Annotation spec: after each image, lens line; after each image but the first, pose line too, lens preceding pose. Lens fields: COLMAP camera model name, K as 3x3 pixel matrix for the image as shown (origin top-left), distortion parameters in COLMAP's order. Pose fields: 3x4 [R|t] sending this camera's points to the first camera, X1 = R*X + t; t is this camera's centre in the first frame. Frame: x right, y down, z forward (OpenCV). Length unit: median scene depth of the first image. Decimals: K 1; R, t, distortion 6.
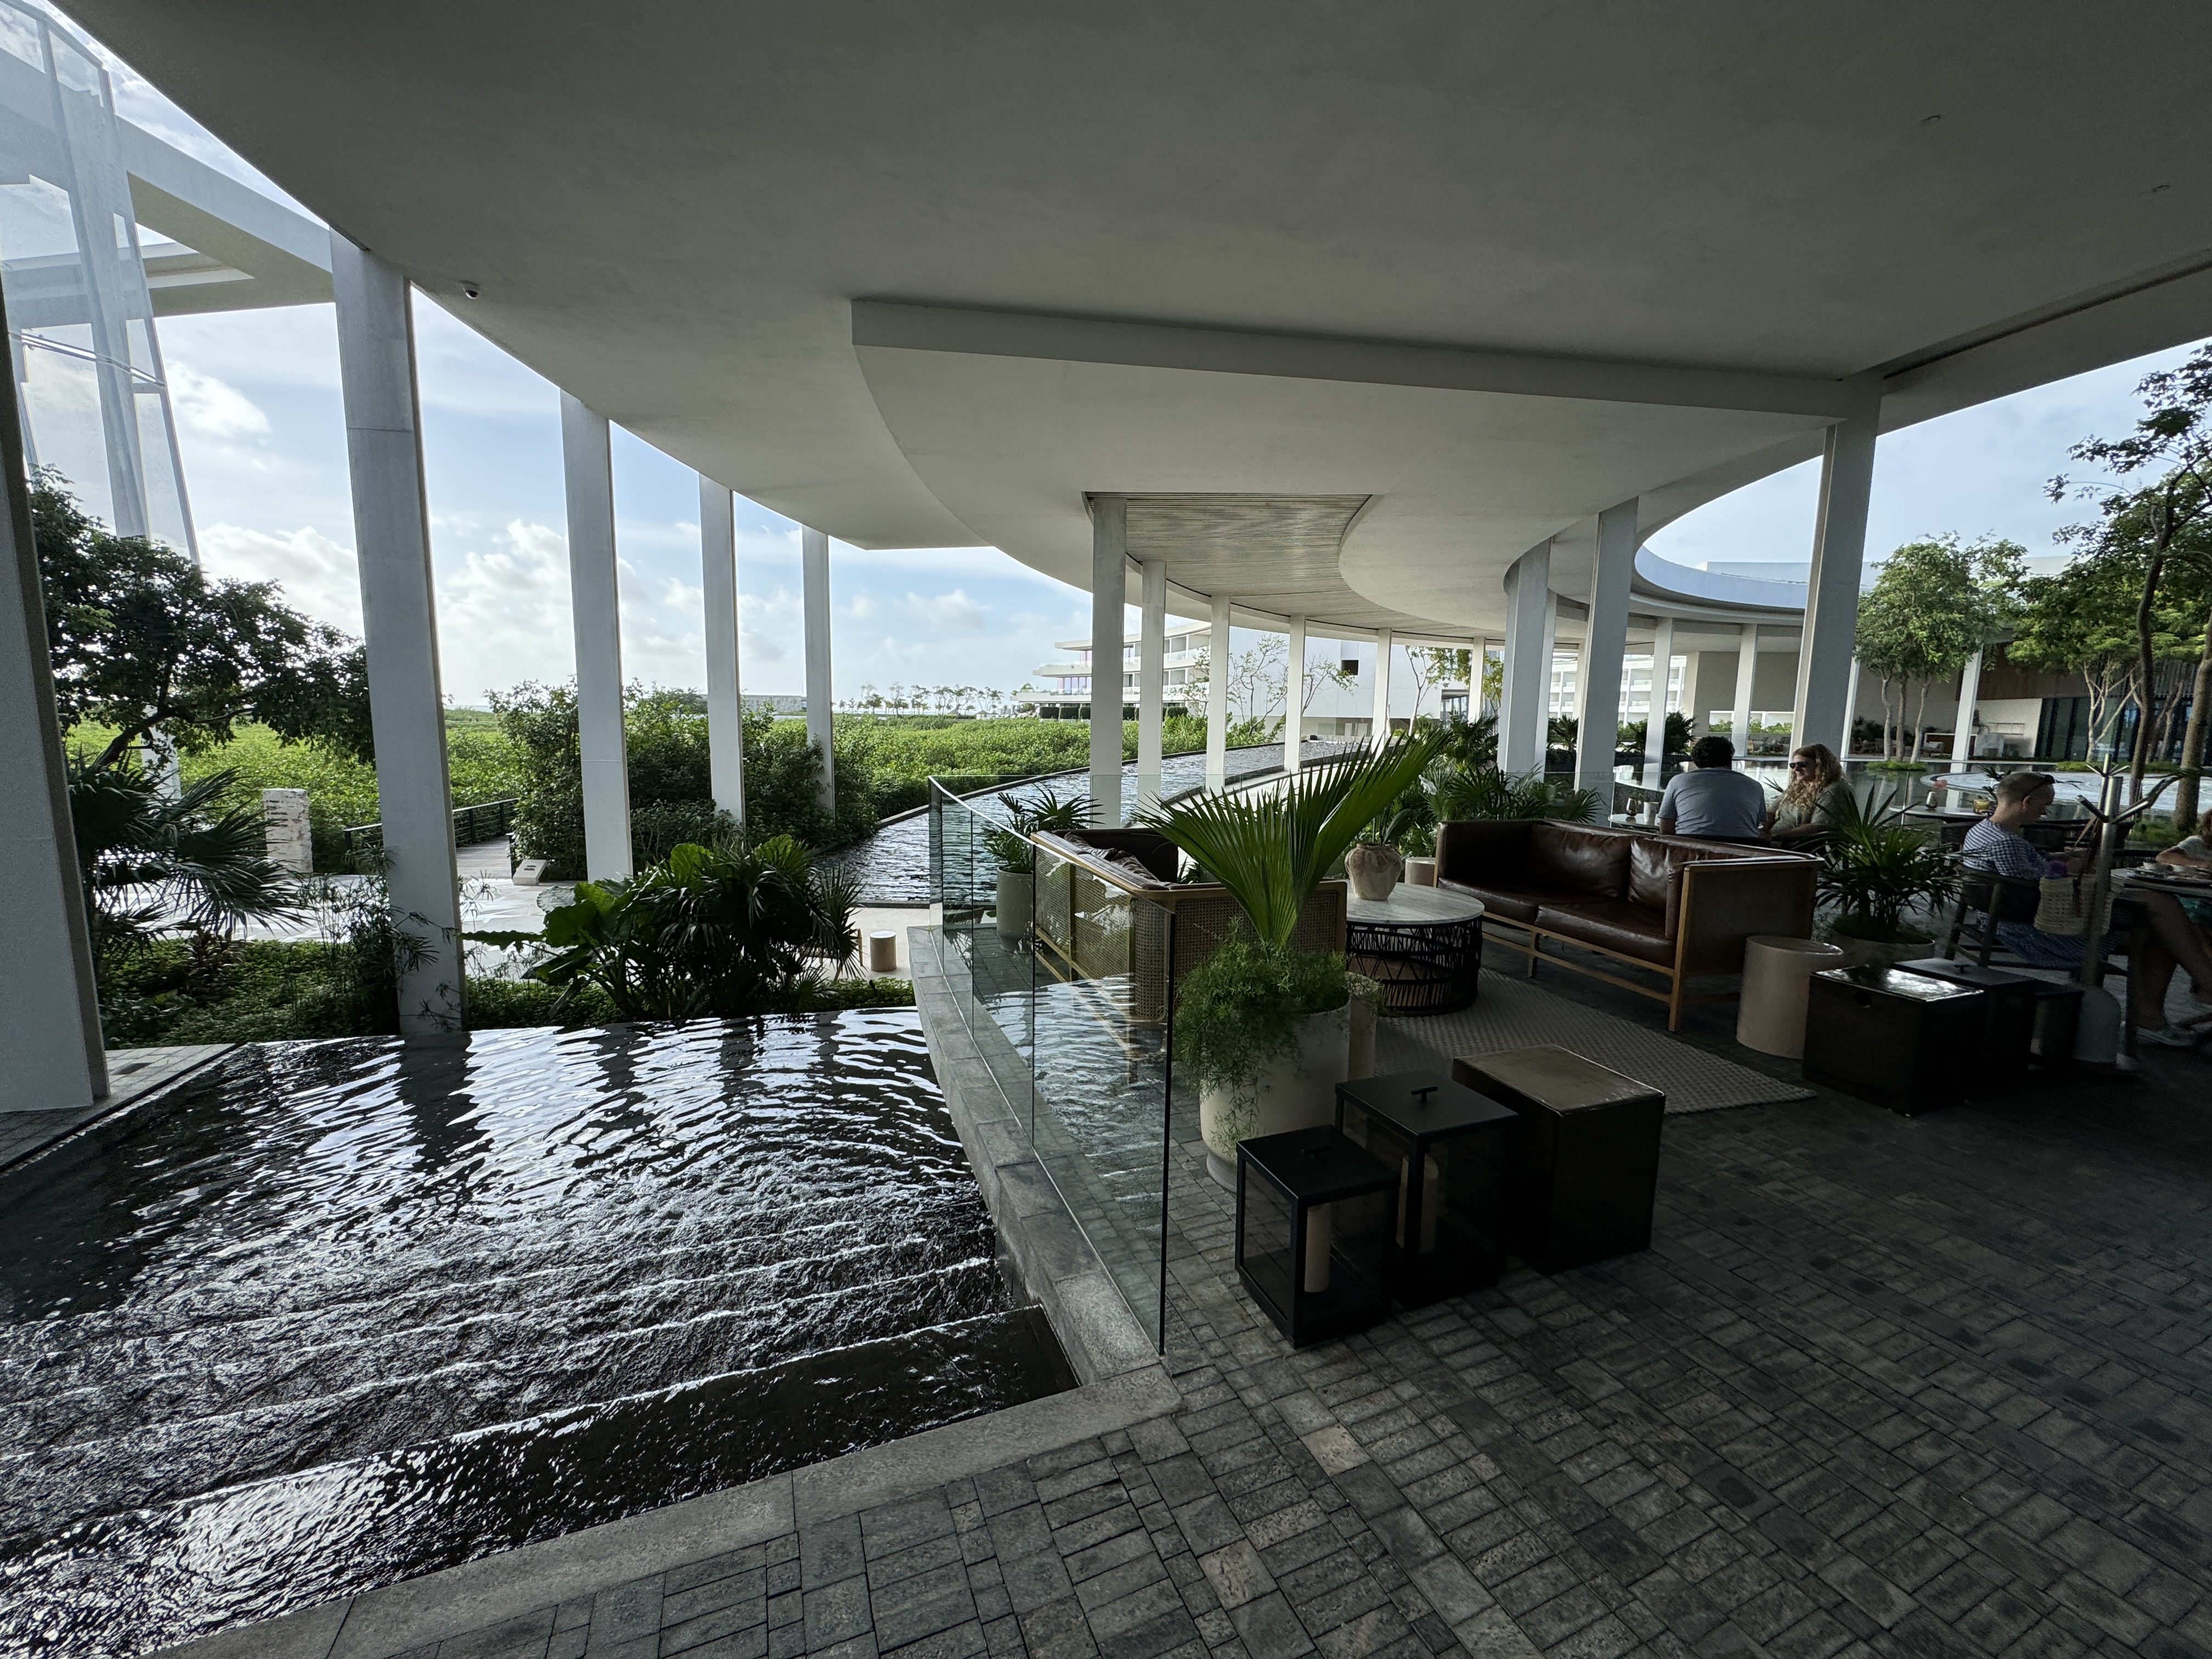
lens RADIAL K [[889.2, 0, 1109.1], [0, 889.2, 827.6], [0, 0, 1]] dist [-0.001070, 0.000008]
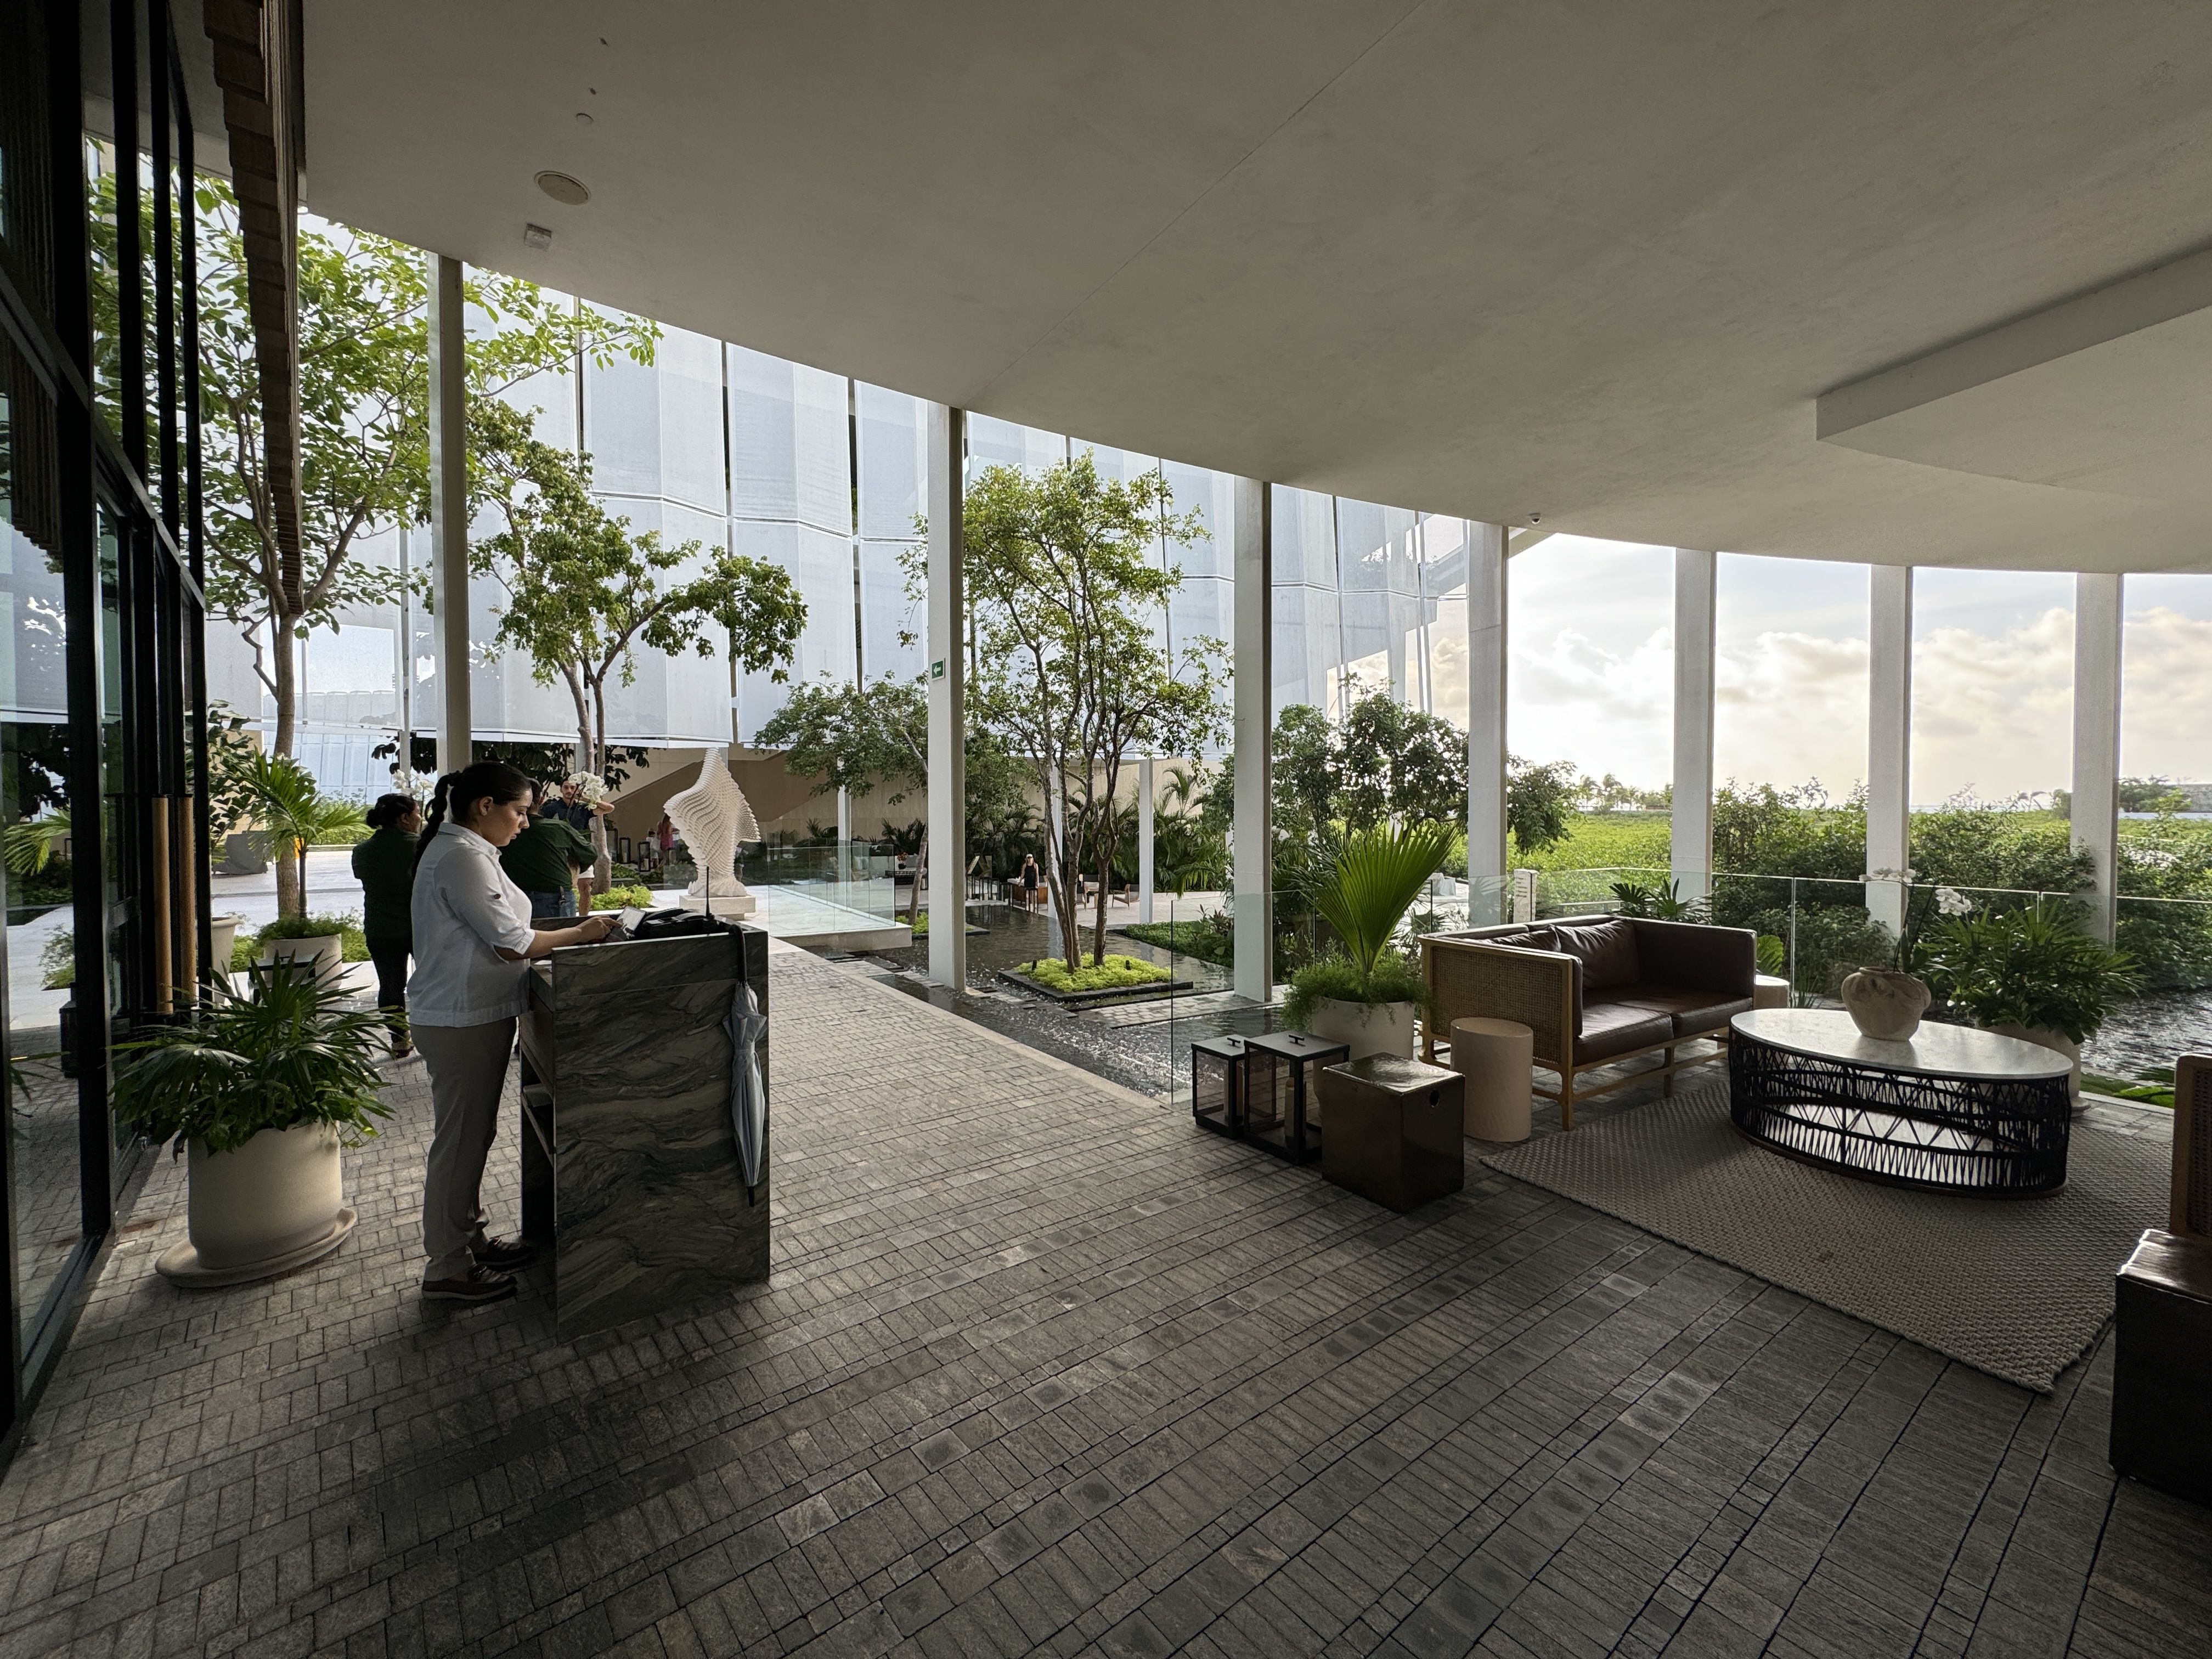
lens RADIAL K [[889.2, 0, 1109.4], [0, 889.2, 837.0], [0, 0, 1]] dist [-0.001070, 0.000008]
pose [[0.206399, -0.005322, -0.978454, 0.916249], [-0.105671, 0.994015, -0.027698, 0.007710], [0.972745, 0.109111, 0.204601, 0.139374]]
